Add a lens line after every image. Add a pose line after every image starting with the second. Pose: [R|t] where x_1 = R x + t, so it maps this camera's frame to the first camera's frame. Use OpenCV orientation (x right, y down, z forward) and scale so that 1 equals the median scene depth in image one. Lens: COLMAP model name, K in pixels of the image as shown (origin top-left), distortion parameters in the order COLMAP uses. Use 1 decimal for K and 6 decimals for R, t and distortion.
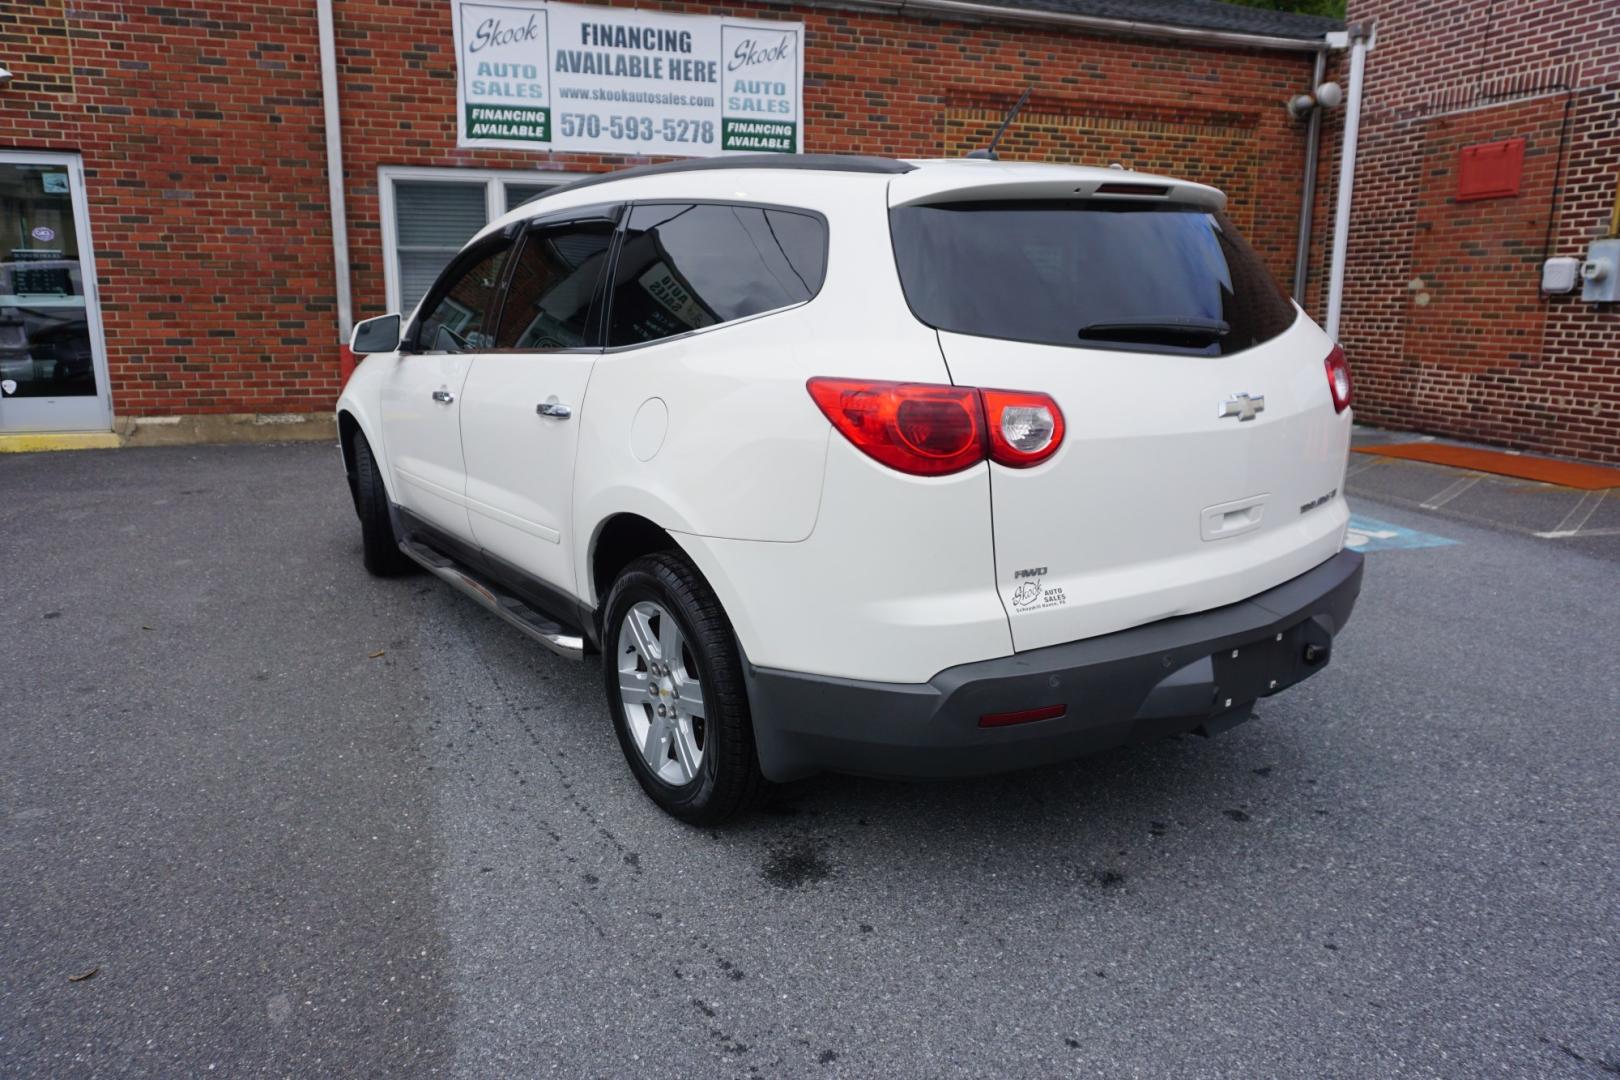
lens RADIAL K [[1089.7, 0, 809.3], [0, 1089.7, 531.0], [0, 0, 1]] dist [-0.051983, 0.039287]
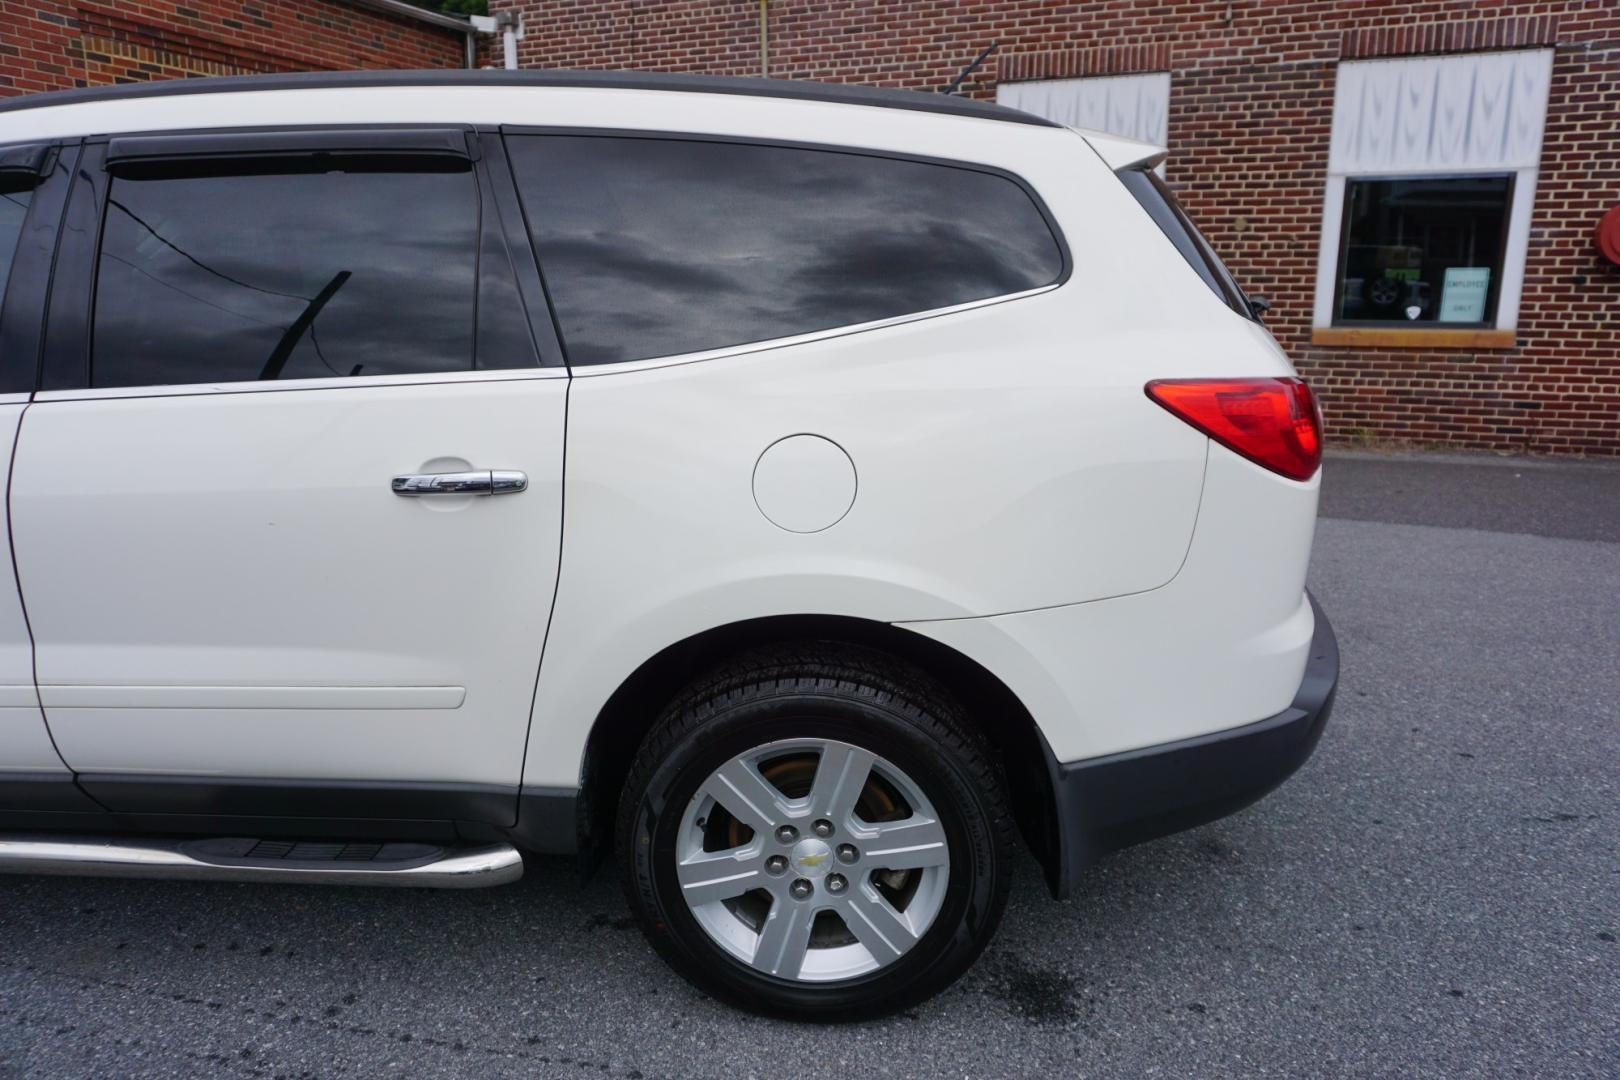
lens RADIAL K [[1089.7, 0, 809.3], [0, 1089.7, 531.0], [0, 0, 1]] dist [-0.051983, 0.039287]
pose [[0.637923, -0.178826, 0.749050, -0.169874], [0.166587, 0.981679, 0.092491, -0.034235], [-0.751866, 0.065779, 0.656026, 0.147016]]
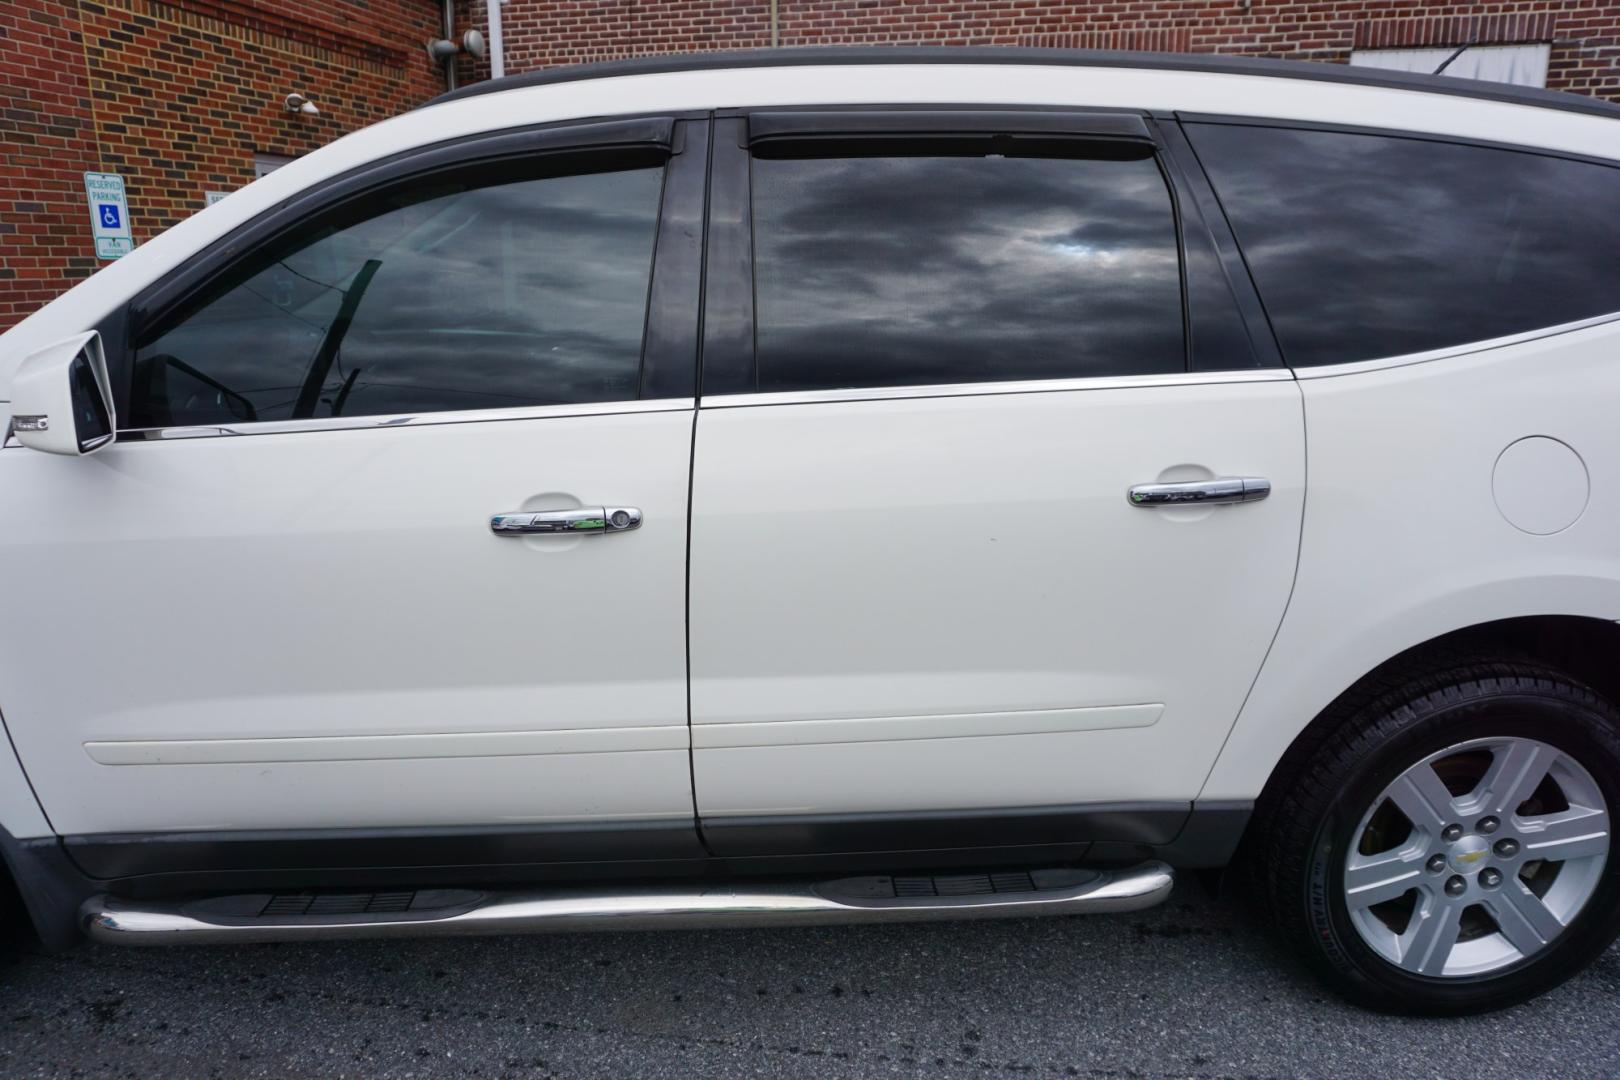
lens RADIAL K [[1089.7, 0, 809.3], [0, 1089.7, 531.0], [0, 0, 1]] dist [-0.051983, 0.039287]
pose [[0.540801, -0.209557, 0.814629, -0.242580], [0.176054, 0.975219, 0.133992, -0.061846], [-0.822520, 0.070955, 0.564292, 0.259765]]
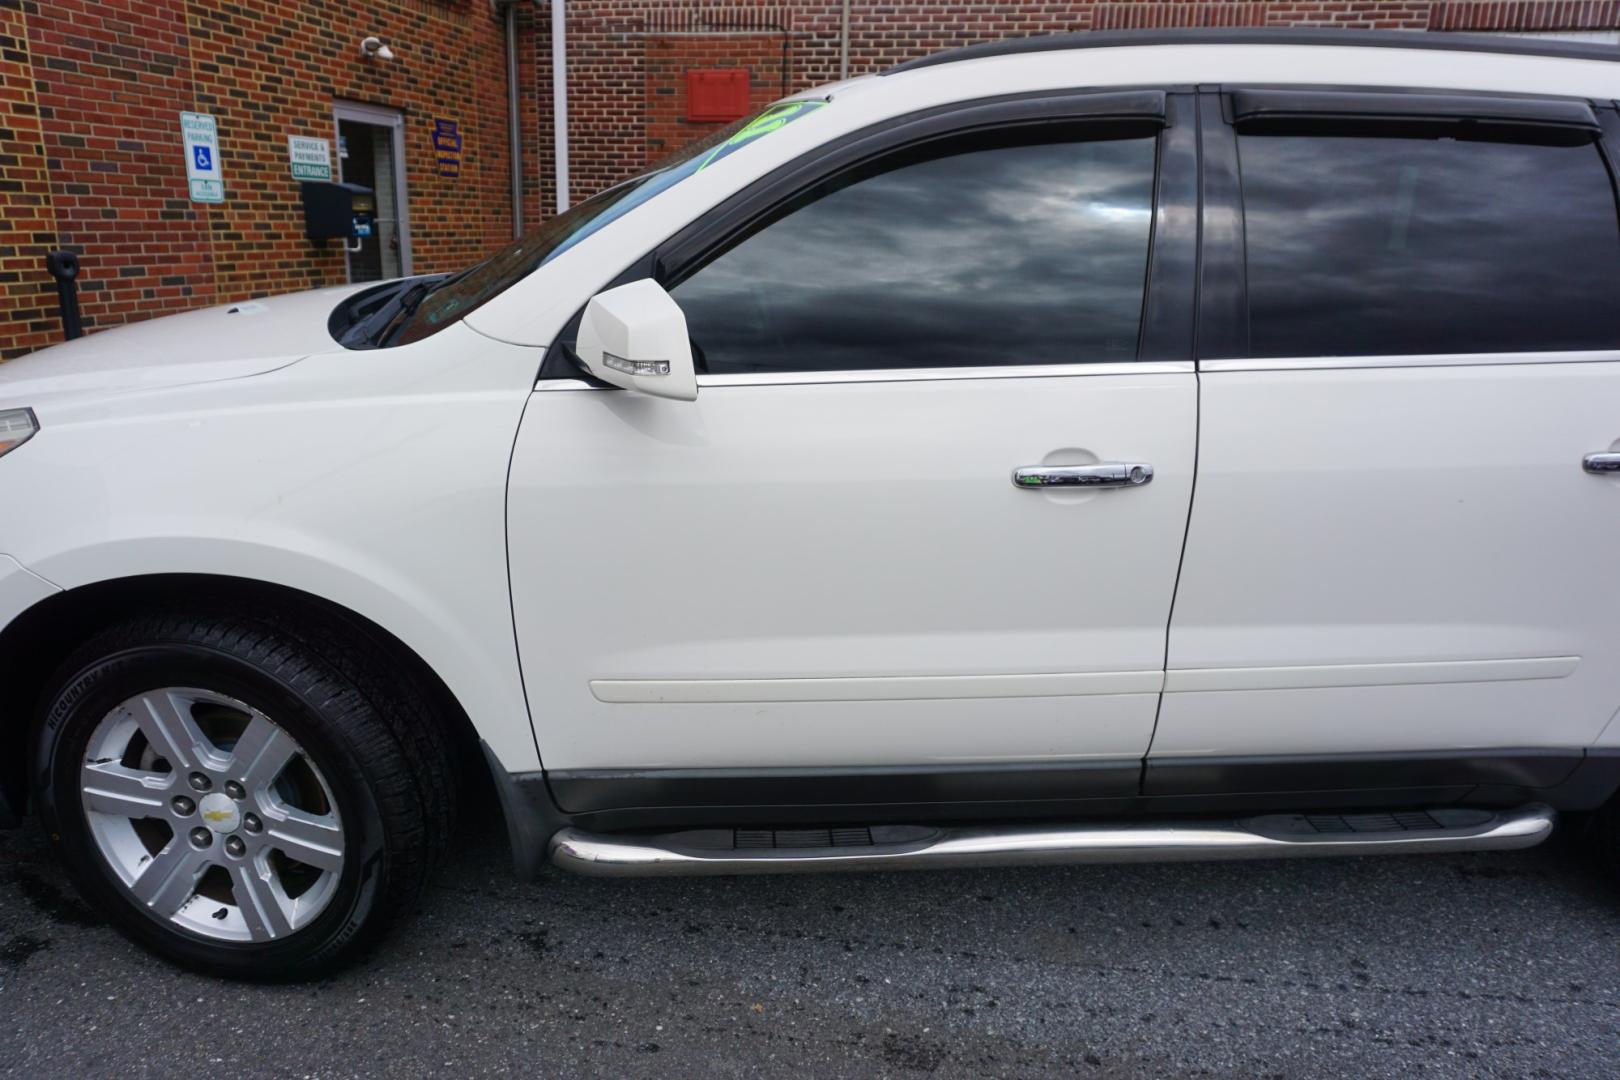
lens RADIAL K [[1087.3, 0, 813.5], [0, 1087.3, 531.0], [0, 0, 1]] dist [-0.046485, 0.037751]
pose [[0.518382, -0.225226, 0.824957, -0.293939], [0.150806, 0.973651, 0.171059, -0.074859], [-0.841747, 0.035735, 0.538689, 0.324642]]
